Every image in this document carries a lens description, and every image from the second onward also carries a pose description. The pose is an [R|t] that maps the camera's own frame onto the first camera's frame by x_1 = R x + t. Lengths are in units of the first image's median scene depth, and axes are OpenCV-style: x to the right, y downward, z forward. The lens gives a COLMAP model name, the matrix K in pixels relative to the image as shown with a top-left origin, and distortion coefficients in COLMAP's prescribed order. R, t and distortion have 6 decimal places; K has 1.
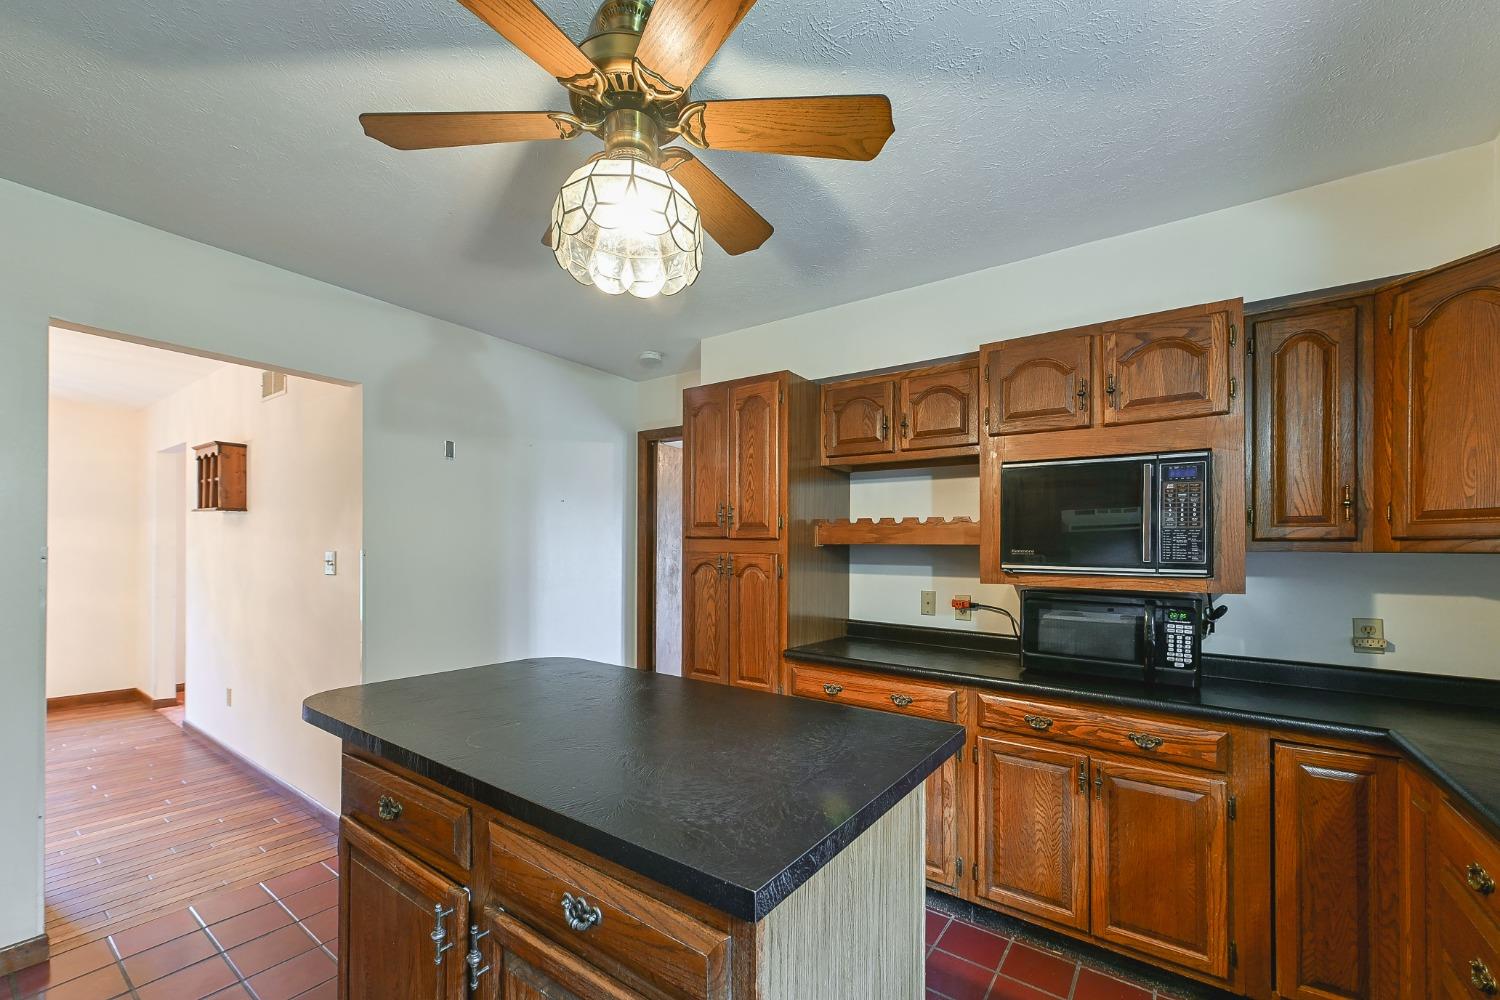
lens RADIAL K [[604.4, 0, 742.0], [0, 604.4, 545.2], [0, 0, 1]] dist [0.001498, 0.000196]
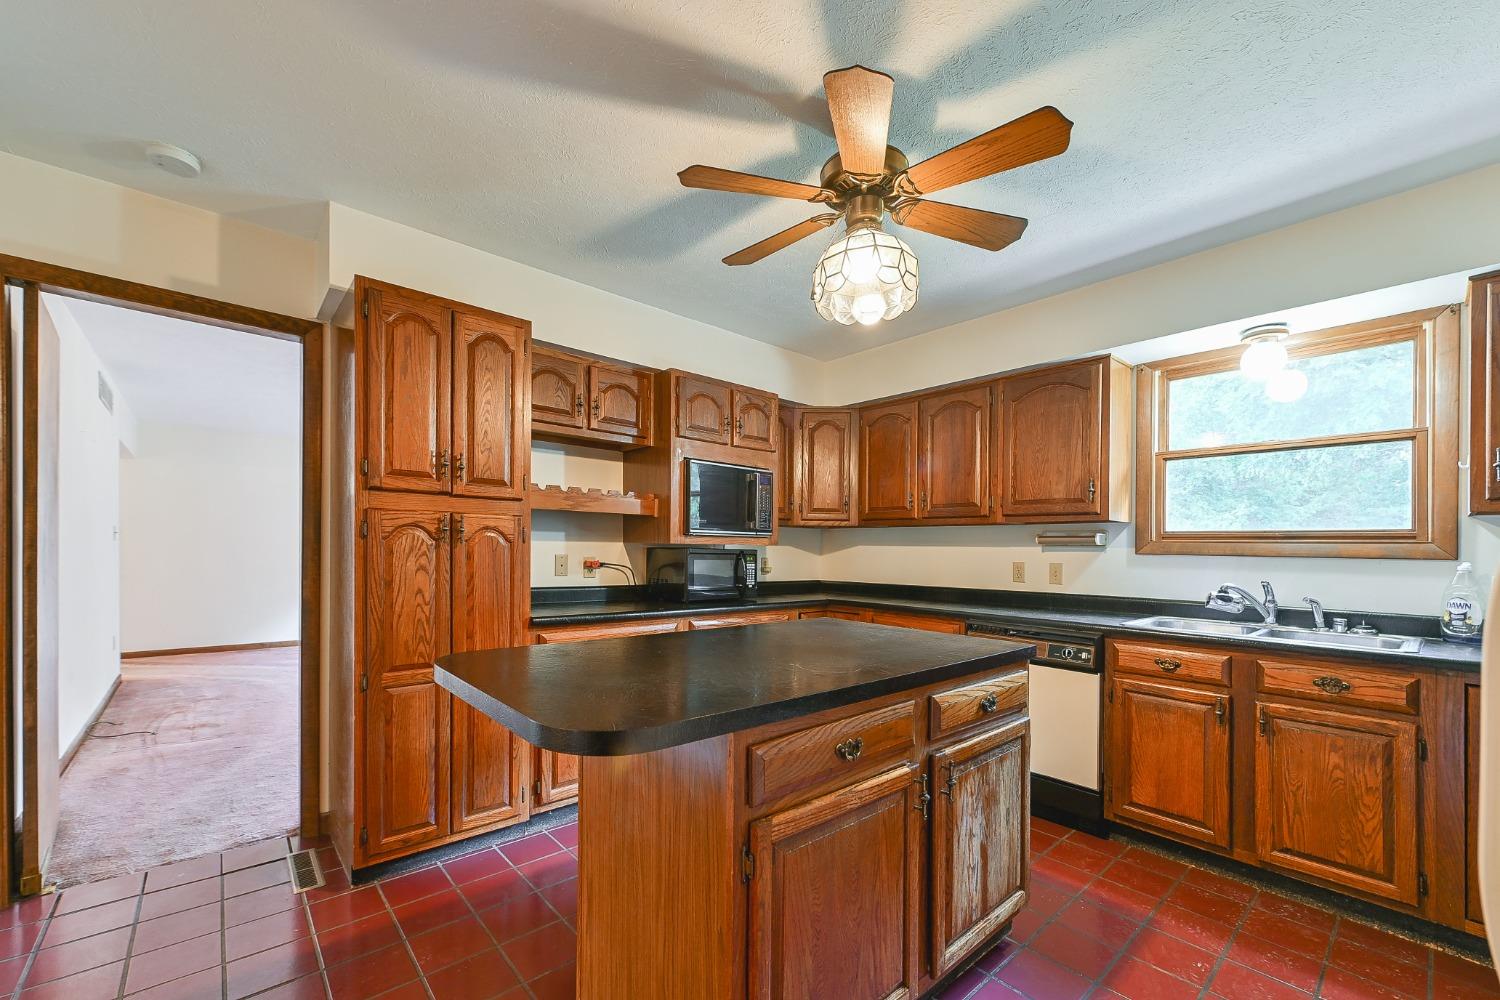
lens RADIAL K [[604.4, 0, 742.0], [0, 604.4, 545.2], [0, 0, 1]] dist [0.001498, 0.000196]
pose [[0.217783, -0.007357, 0.975969, -0.776307], [-0.024092, 0.999626, 0.012911, 0.039223], [-0.975700, -0.026325, 0.217524, 0.468469]]
